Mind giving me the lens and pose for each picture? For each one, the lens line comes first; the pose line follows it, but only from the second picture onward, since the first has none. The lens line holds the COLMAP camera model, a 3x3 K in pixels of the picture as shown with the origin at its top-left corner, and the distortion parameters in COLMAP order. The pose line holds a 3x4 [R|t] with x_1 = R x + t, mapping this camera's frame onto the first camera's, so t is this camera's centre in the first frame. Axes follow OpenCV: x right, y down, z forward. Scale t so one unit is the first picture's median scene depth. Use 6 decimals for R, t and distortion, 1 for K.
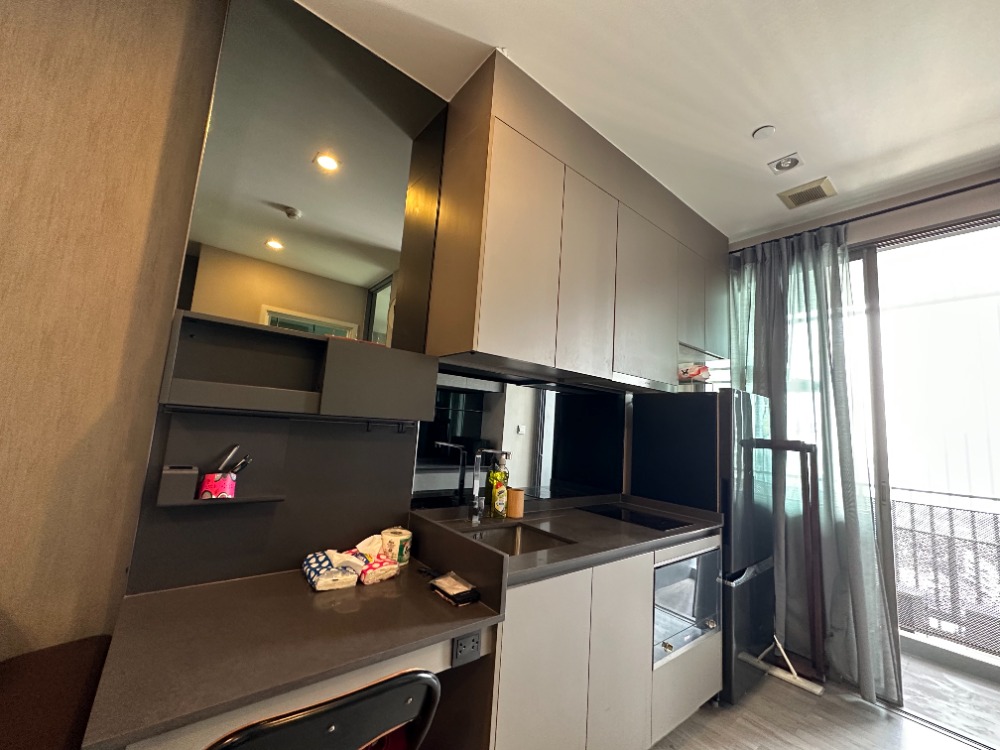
lens RADIAL K [[398.0, 0, 499.2], [0, 398.0, 373.1], [0, 0, 1]] dist [-0.000638, 0.000040]
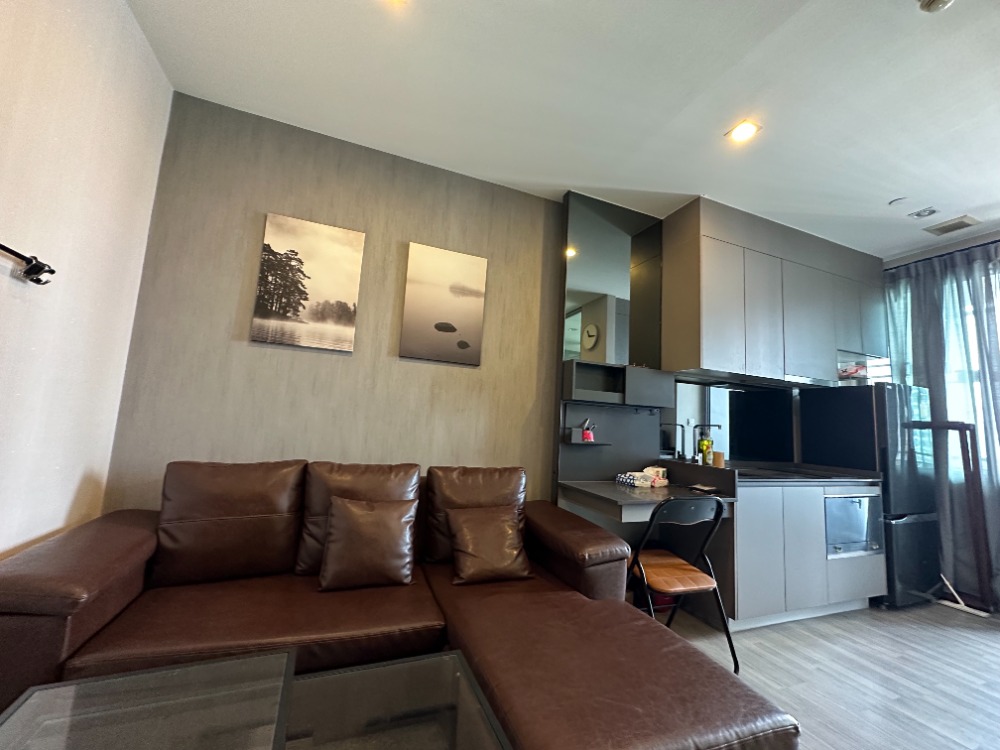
lens RADIAL K [[398.0, 0, 499.2], [0, 398.0, 373.1], [0, 0, 1]] dist [-0.000638, 0.000040]
pose [[0.955048, -0.048689, -0.292424, -0.251631], [0.045506, 0.998808, -0.017681, -0.025623], [0.292937, 0.003579, 0.956125, -0.623034]]
